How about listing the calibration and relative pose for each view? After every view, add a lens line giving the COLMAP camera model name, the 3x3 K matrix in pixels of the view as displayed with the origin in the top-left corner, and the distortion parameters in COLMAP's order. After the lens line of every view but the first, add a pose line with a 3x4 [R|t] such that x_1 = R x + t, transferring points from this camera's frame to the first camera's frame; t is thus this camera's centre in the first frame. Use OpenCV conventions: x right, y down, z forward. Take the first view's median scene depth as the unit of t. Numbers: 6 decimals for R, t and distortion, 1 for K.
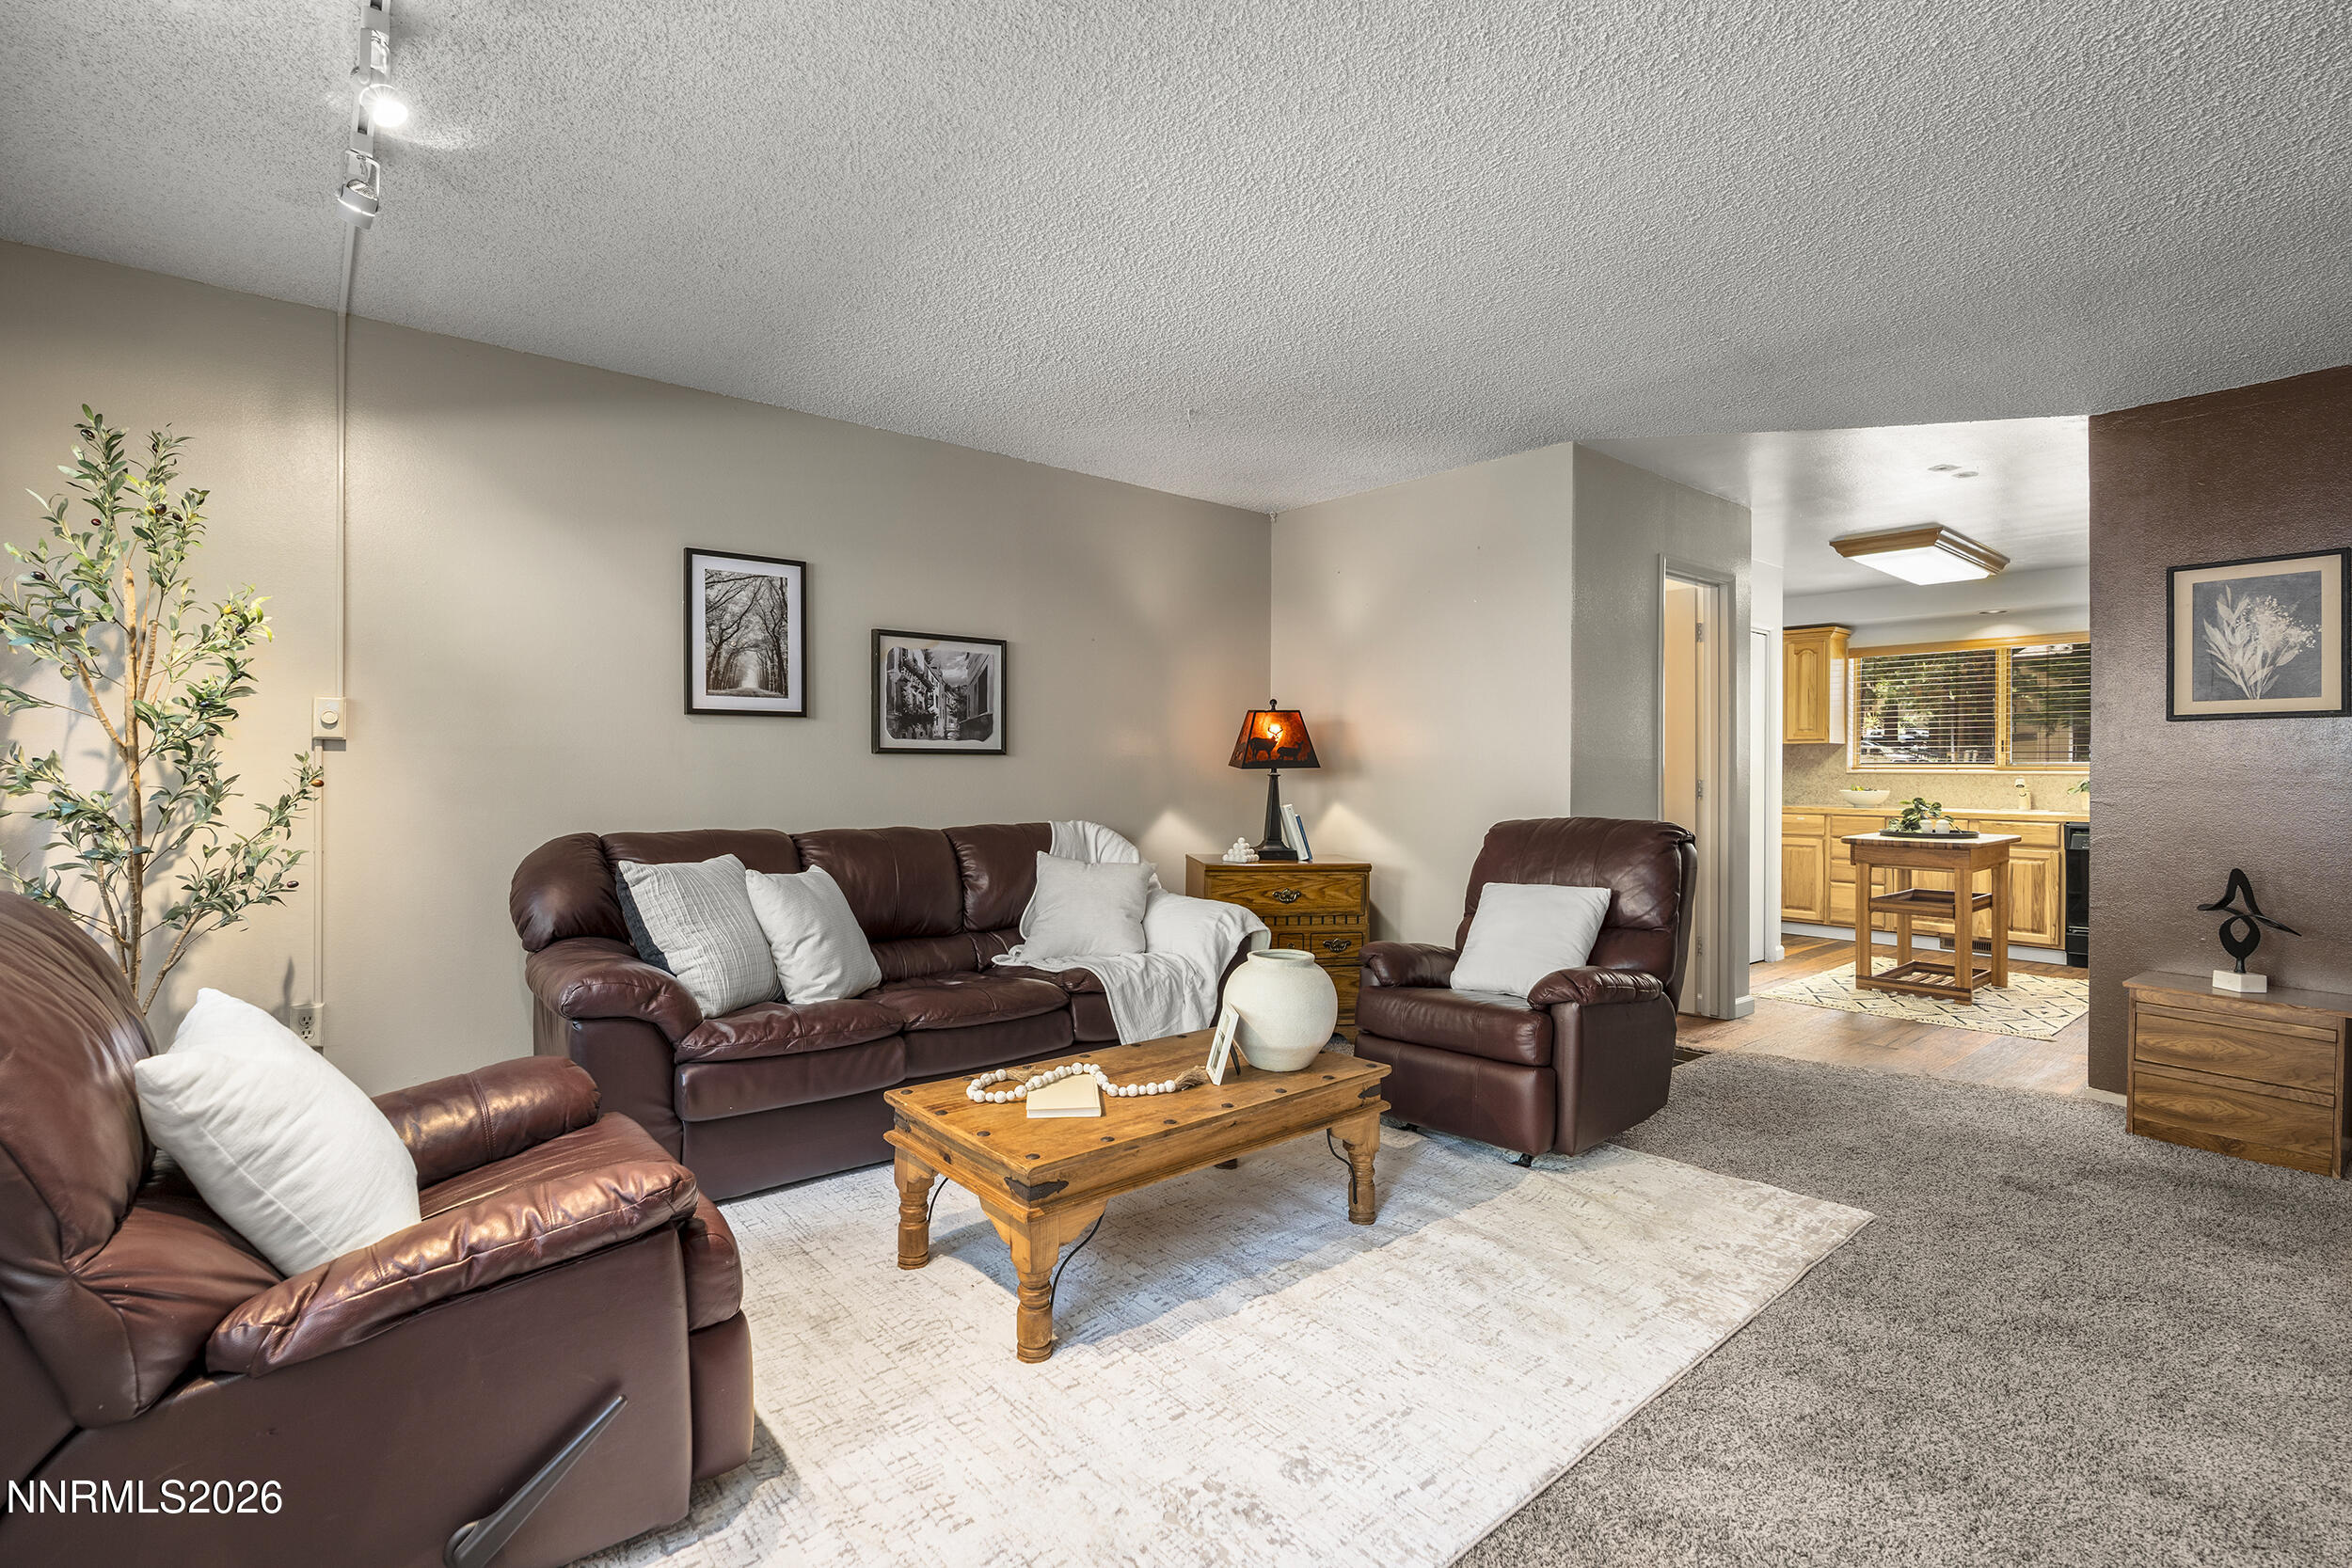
lens RADIAL K [[1077.9, 0, 1180.0], [0, 1077.9, 775.9], [0, 0, 1]] dist [-0.005904, 0.000082]
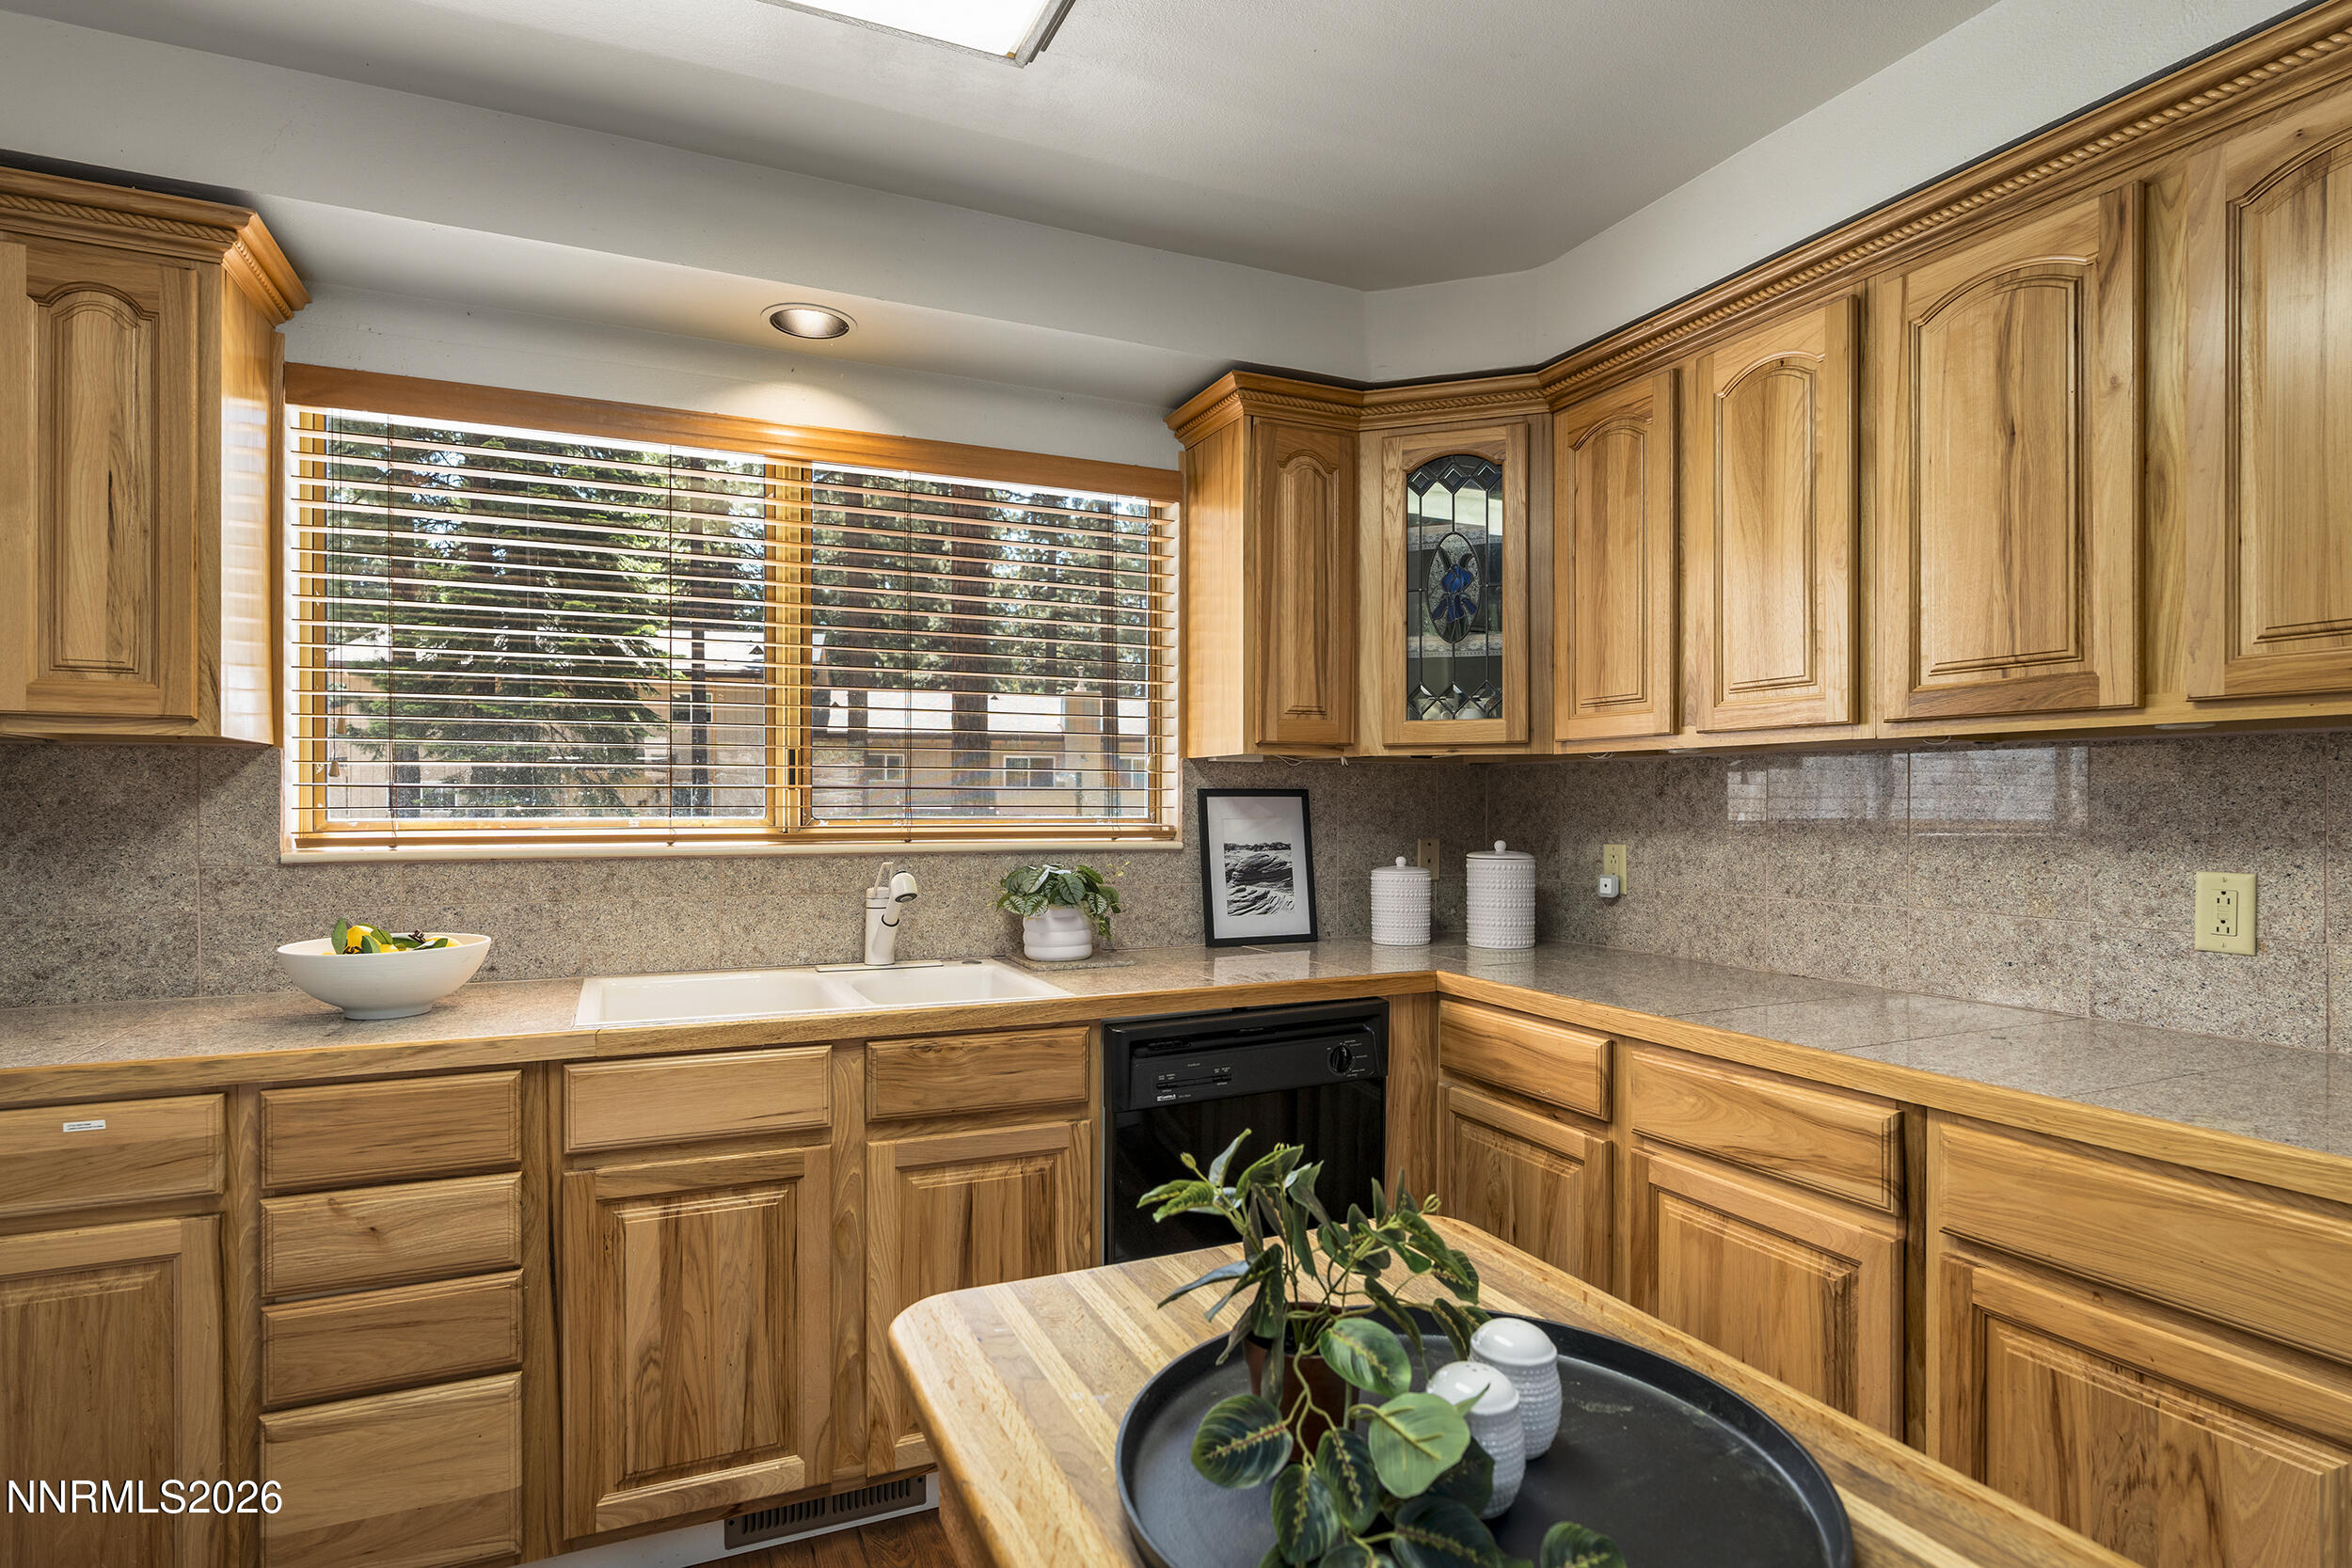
lens RADIAL K [[1221.5, 0, 1174.8], [0, 1221.5, 798.2], [0, 0, 1]] dist [-0.001034, -0.000482]
pose [[0.267124, 0.009143, 0.963619, 0.408284], [0.004004, 0.999936, -0.010598, -0.013812], [-0.963654, 0.006689, 0.267070, 0.733856]]
